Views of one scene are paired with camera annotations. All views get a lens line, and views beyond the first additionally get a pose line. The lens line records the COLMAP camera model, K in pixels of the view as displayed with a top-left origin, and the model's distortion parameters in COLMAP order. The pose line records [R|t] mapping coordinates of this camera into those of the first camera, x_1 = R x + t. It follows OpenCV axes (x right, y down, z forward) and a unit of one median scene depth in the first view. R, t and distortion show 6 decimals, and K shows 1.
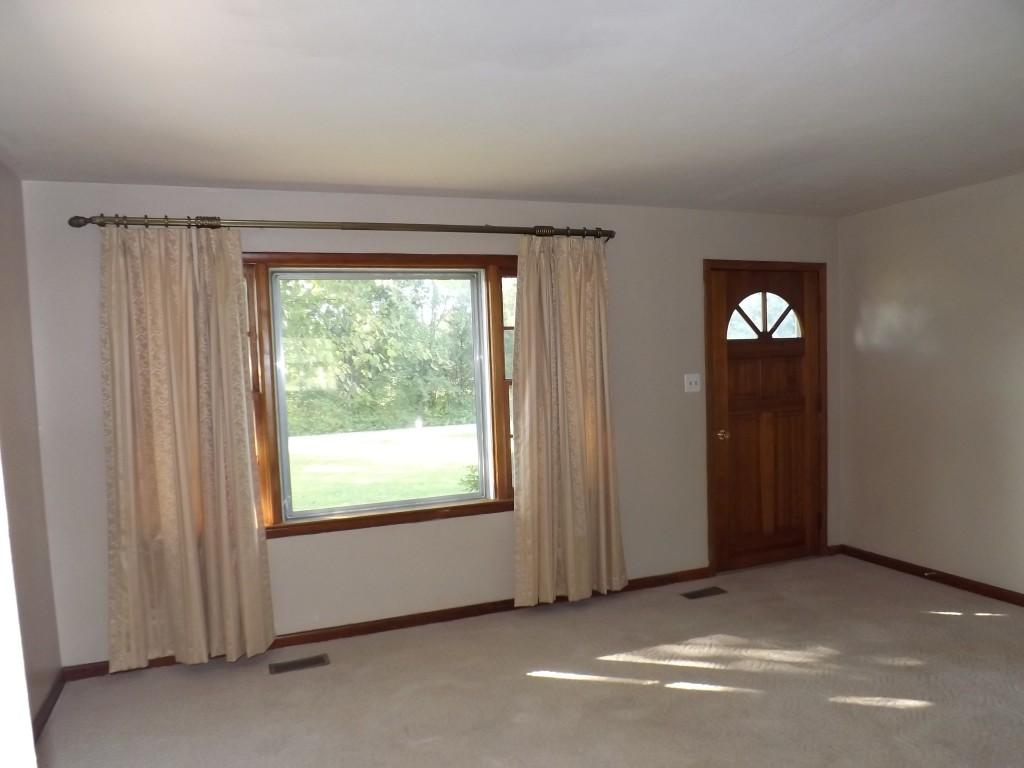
lens RADIAL K [[745.9, 0, 514.9], [0, 745.9, 390.0], [0, 0, 1]] dist [-0.032468, -0.002874]
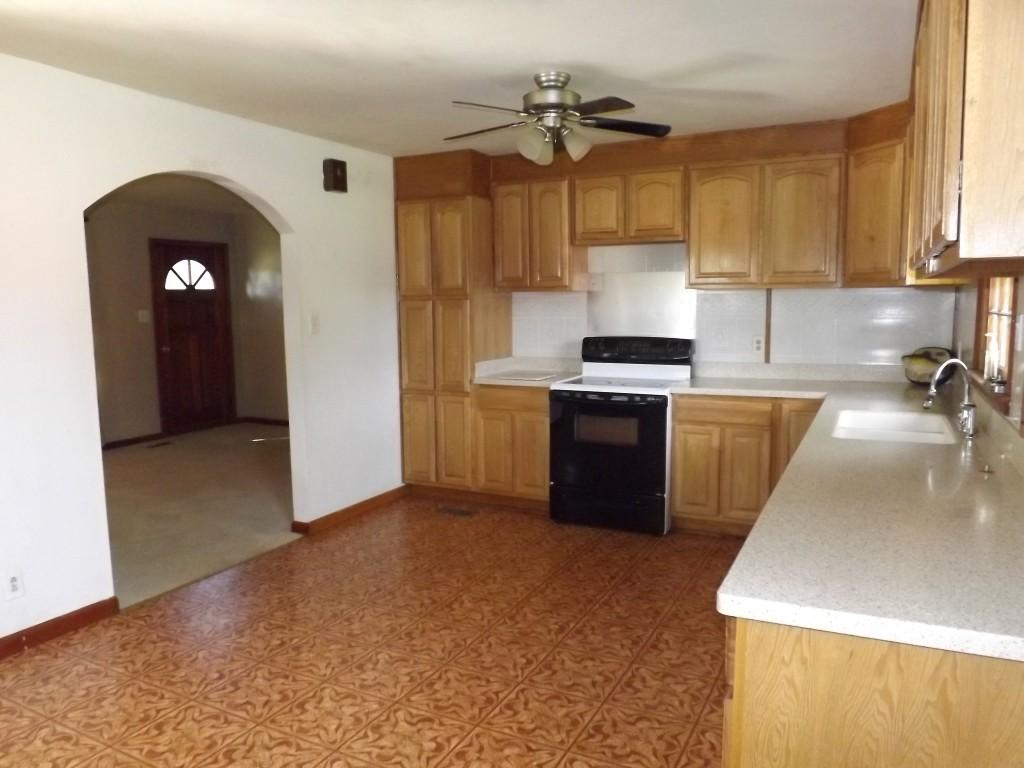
lens RADIAL K [[745.9, 0, 512.9], [0, 745.9, 383.6], [0, 0, 1]] dist [-0.032468, -0.002874]
pose [[0.748954, -0.053709, 0.660442, -0.199962], [0.029551, 0.998425, 0.047683, 0.076064], [-0.661963, -0.016196, 0.749361, -0.632297]]
